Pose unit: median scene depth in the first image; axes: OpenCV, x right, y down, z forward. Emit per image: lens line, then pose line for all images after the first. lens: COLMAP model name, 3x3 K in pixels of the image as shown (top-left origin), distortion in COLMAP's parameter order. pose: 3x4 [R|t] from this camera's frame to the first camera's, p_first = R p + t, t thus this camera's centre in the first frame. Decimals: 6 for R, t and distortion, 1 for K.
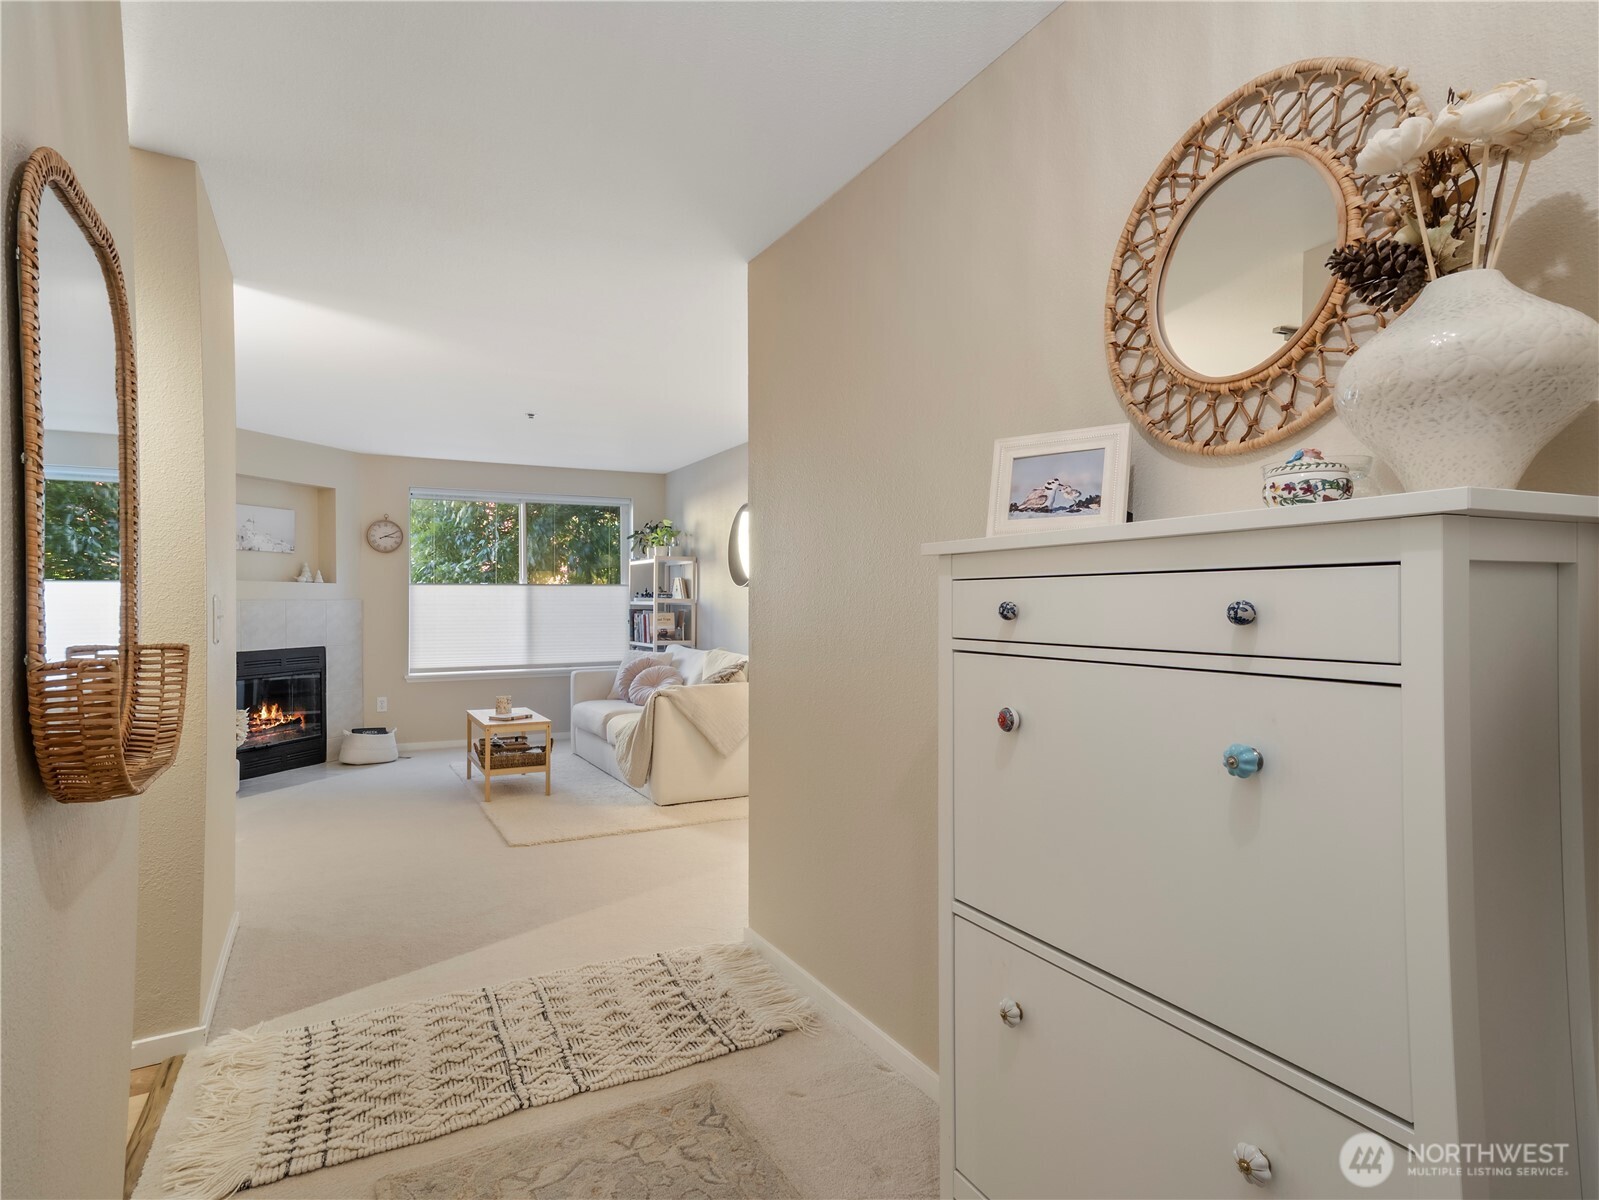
lens RADIAL K [[903.1, 0, 800.3], [0, 903.1, 602.0], [0, 0, 1]] dist [0.043452, 0.000480]
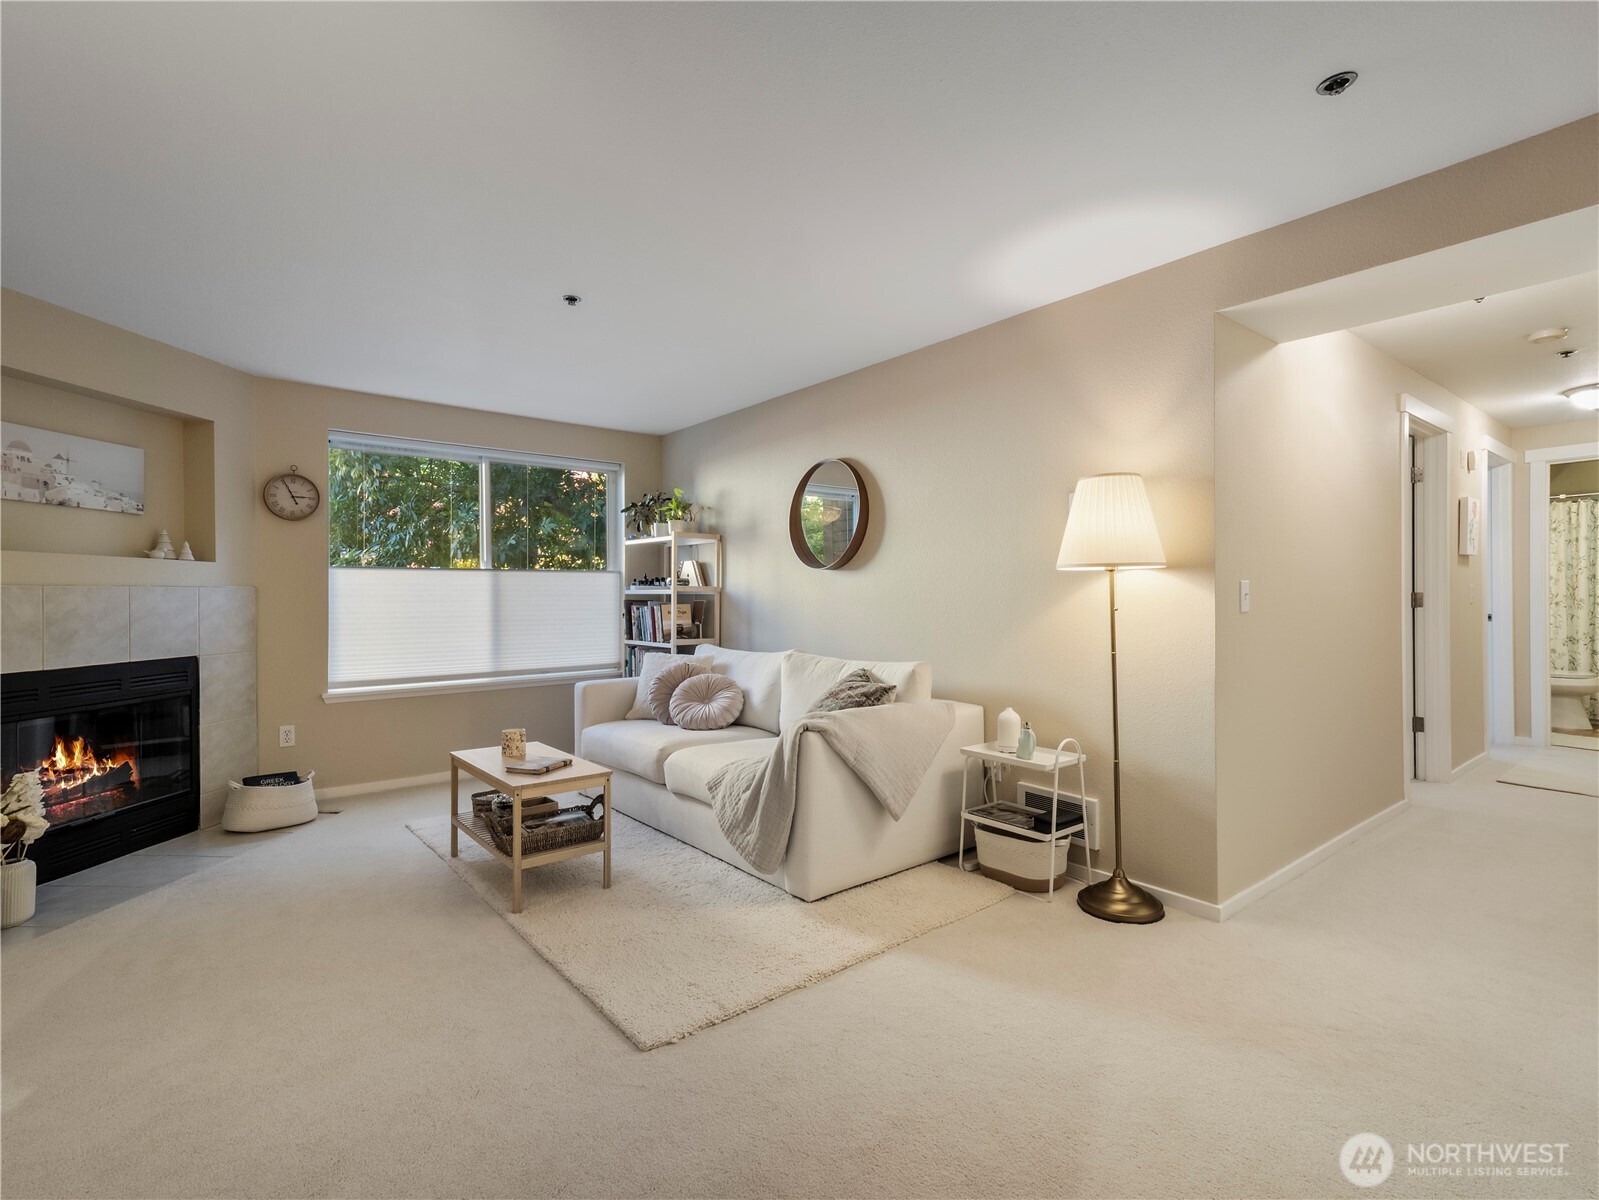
lens RADIAL K [[765.3, 0, 799.0], [0, 765.3, 594.3], [0, 0, 1]] dist [0.025841, 0.006512]
pose [[0.978621, -0.001004, 0.205669, -0.195943], [0.001673, 0.999994, -0.003083, 0.005762], [-0.205664, 0.003361, 0.978617, 0.334084]]
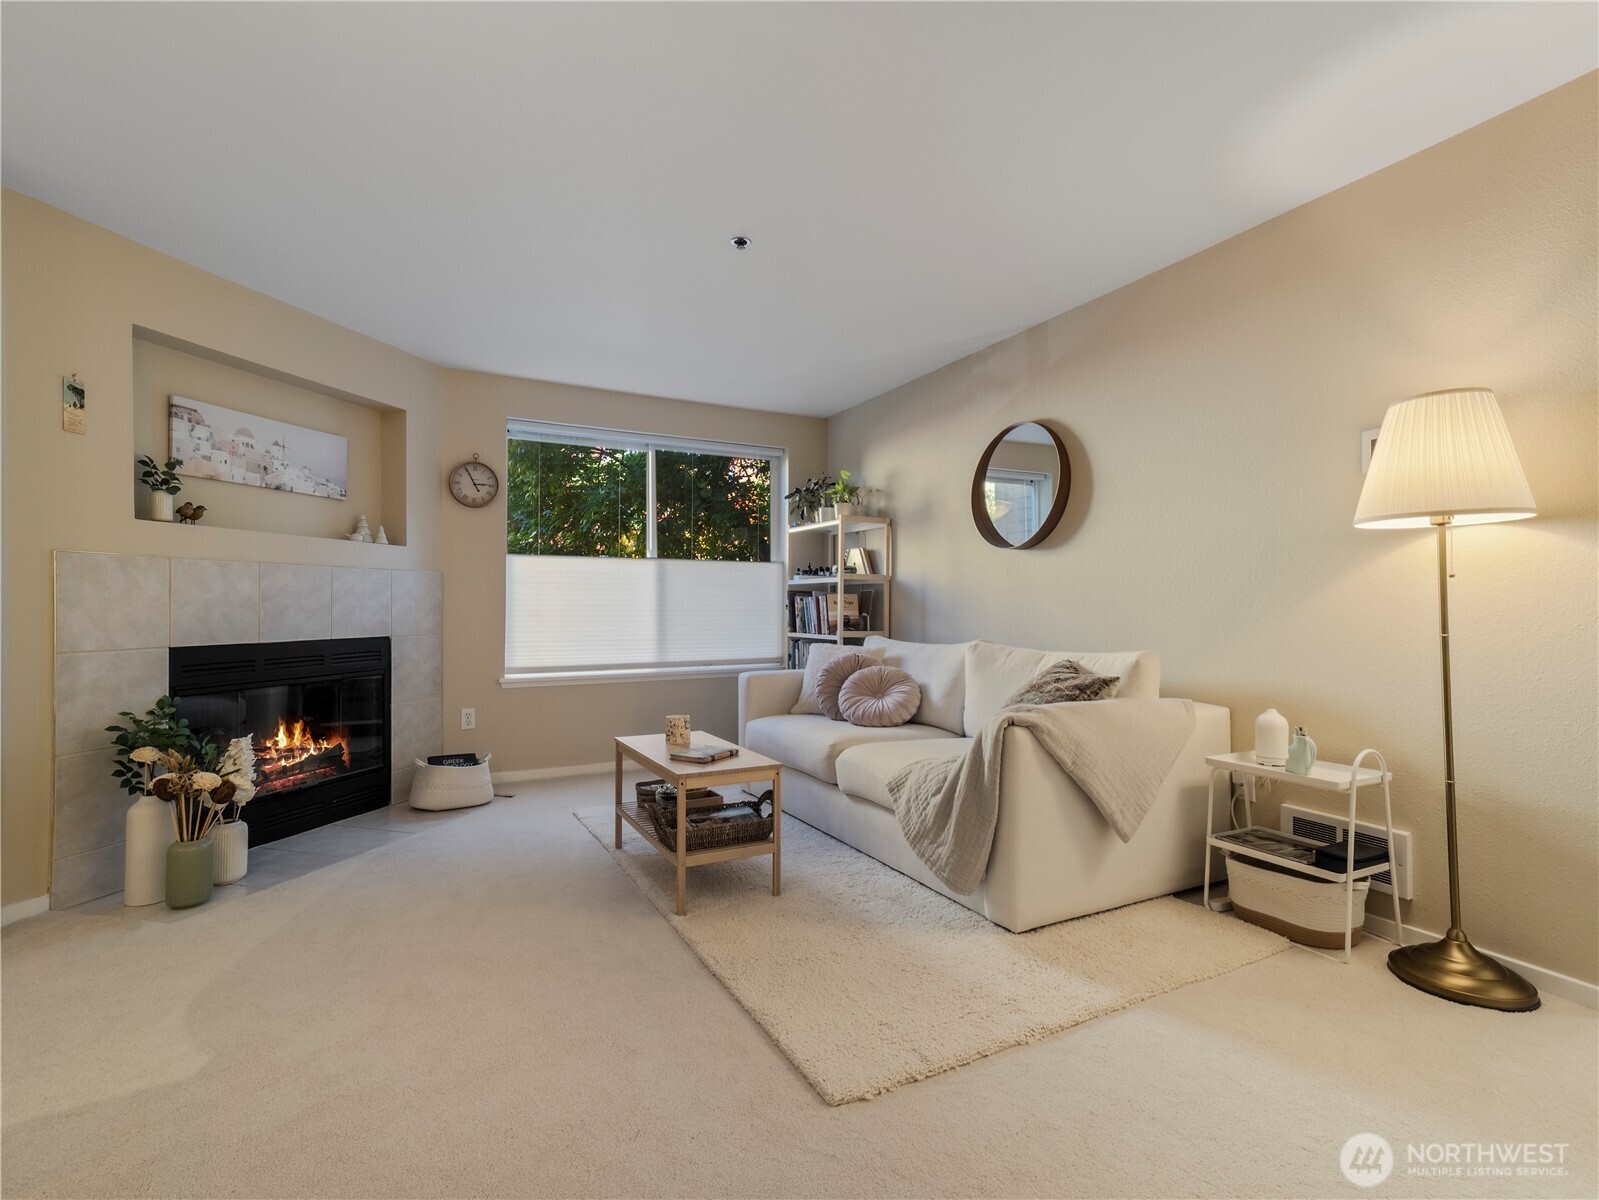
lens RADIAL K [[765.6, 0, 799.5], [0, 765.6, 600.0], [0, 0, 1]] dist [0.028958, 0.000382]
pose [[0.999942, 0.003109, 0.010310, -0.205303], [-0.002998, 0.999937, -0.010776, 0.024998], [-0.010343, 0.010744, 0.999889, 0.391729]]
